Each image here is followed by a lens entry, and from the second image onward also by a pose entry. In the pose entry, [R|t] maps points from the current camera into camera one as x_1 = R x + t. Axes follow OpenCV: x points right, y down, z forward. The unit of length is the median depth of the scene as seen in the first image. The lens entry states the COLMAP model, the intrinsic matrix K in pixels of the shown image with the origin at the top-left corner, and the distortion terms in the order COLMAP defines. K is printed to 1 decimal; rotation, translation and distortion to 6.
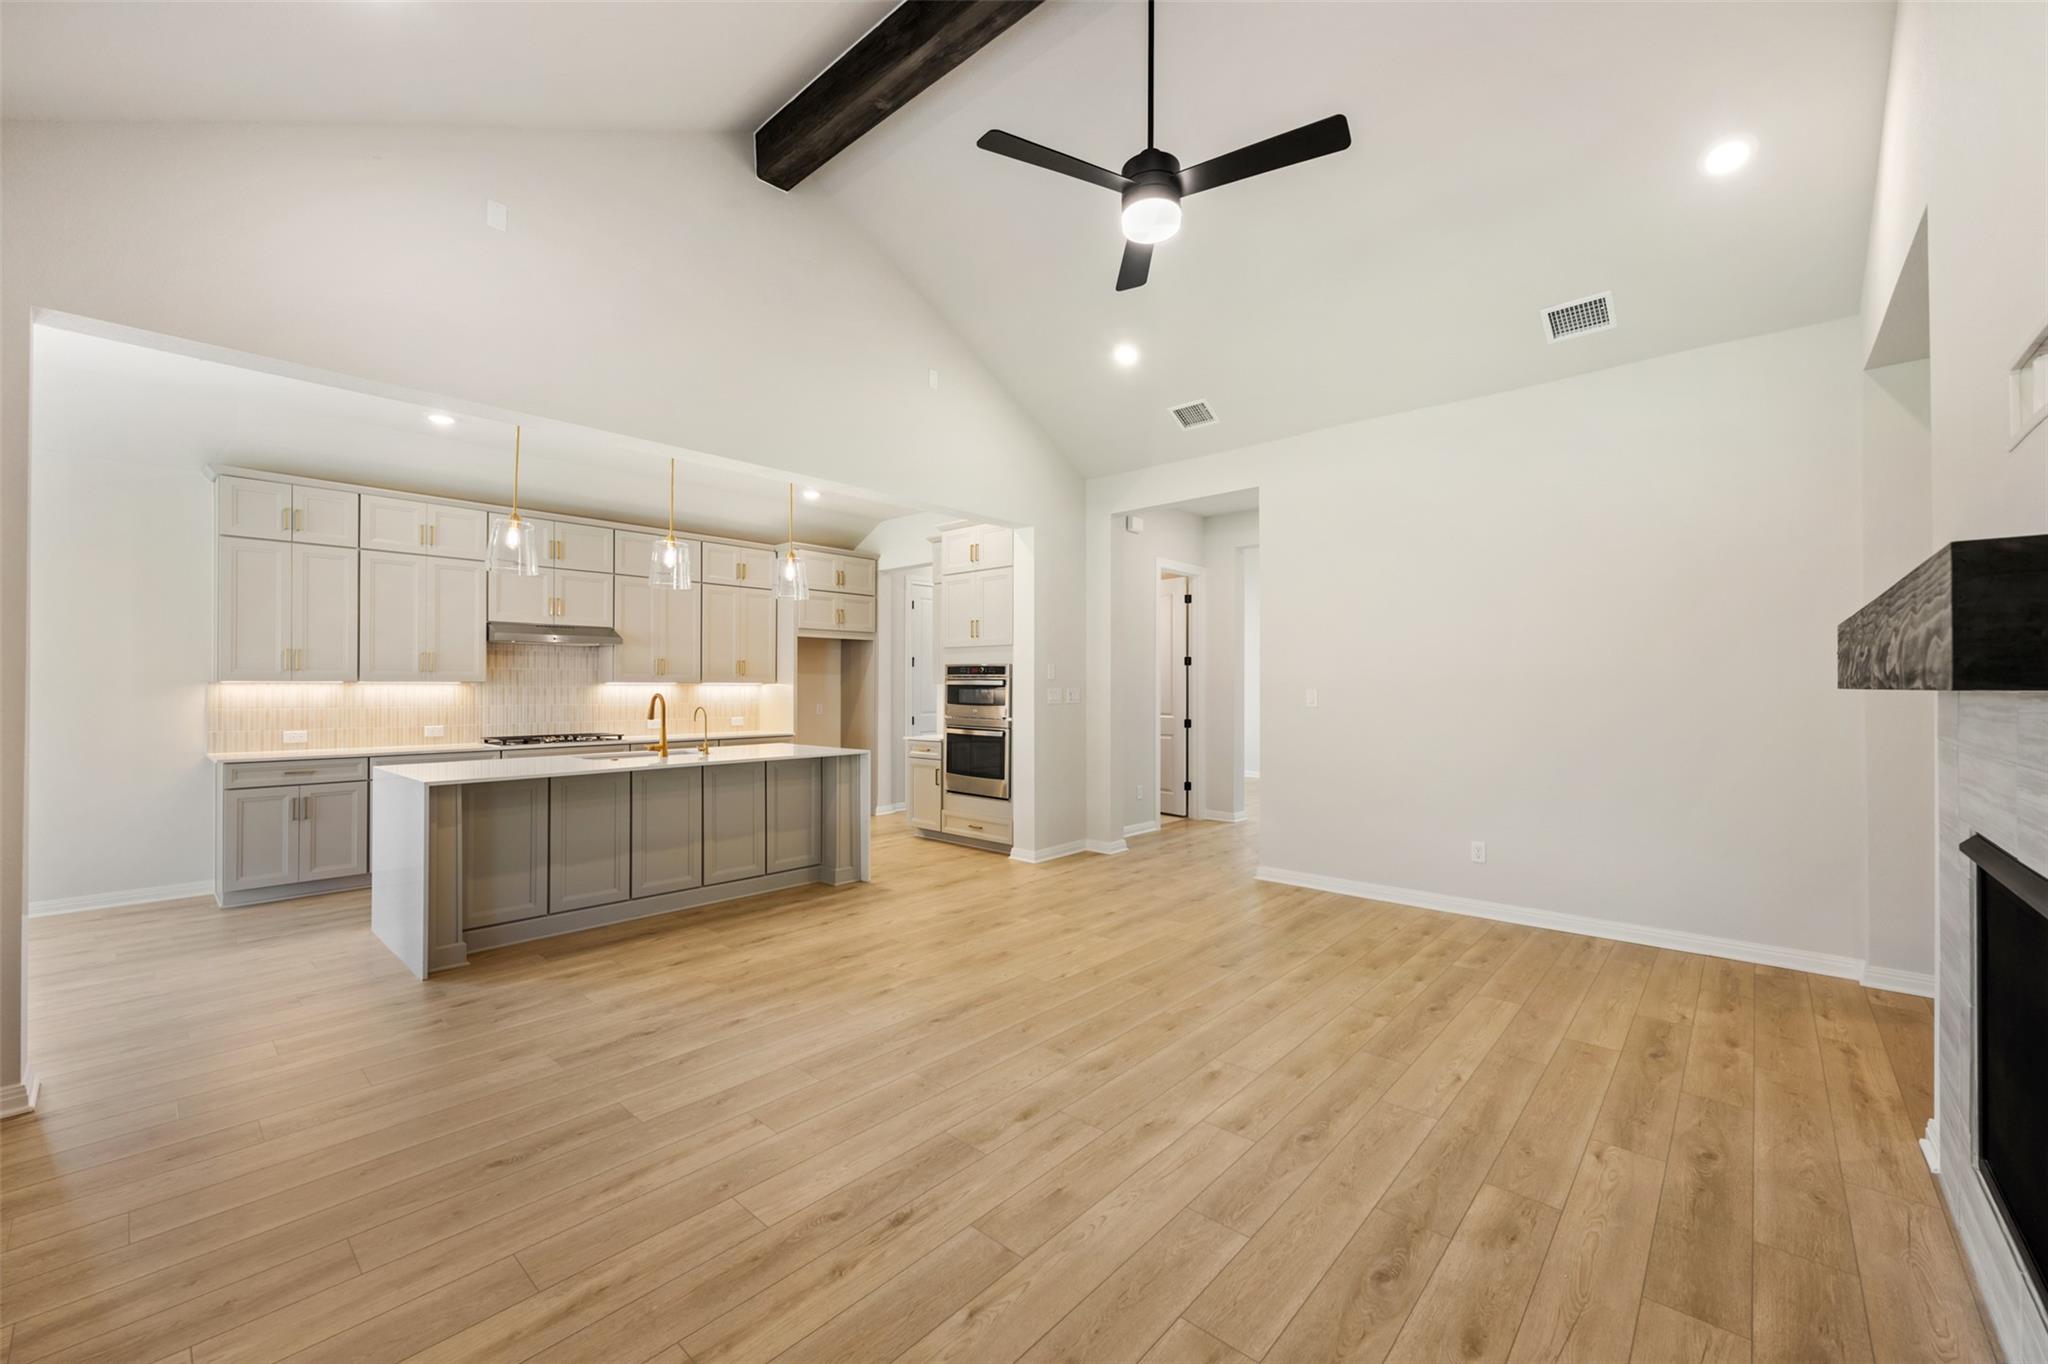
lens RADIAL K [[812.1, 0, 1023.0], [0, 812.1, 685.1], [0, 0, 1]] dist [-0.003494, 0.000806]
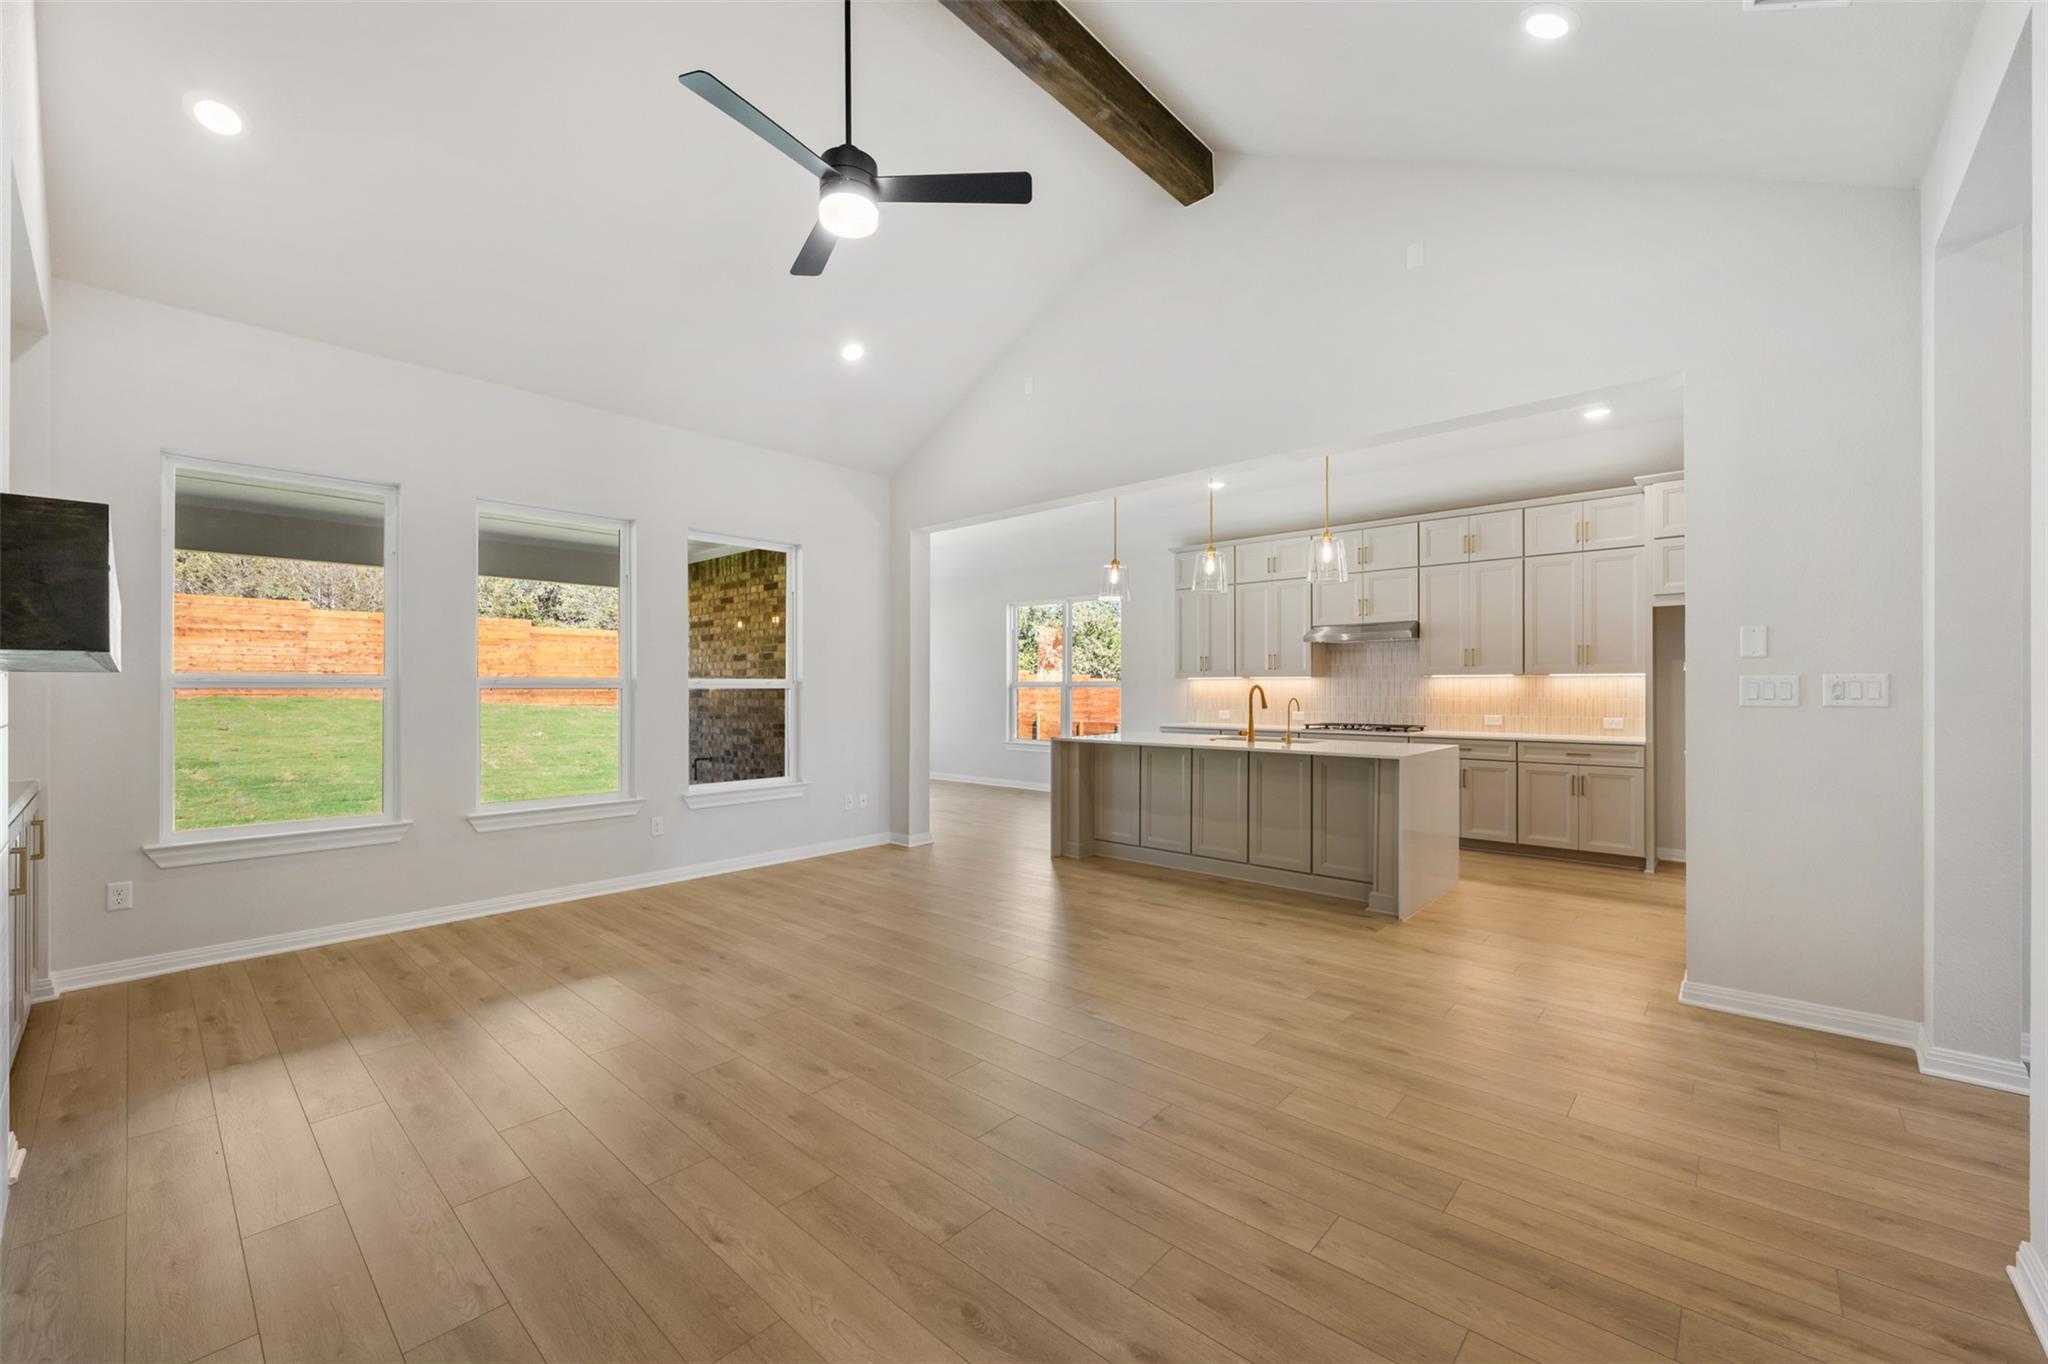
lens RADIAL K [[812.1, 0, 1021.2], [0, 812.1, 684.3], [0, 0, 1]] dist [-0.003494, 0.000806]
pose [[-0.004742, -0.003524, -0.999983, 0.655036], [0.004439, 0.999984, -0.003545, 0.012218], [0.999979, -0.004456, -0.004726, 0.677205]]
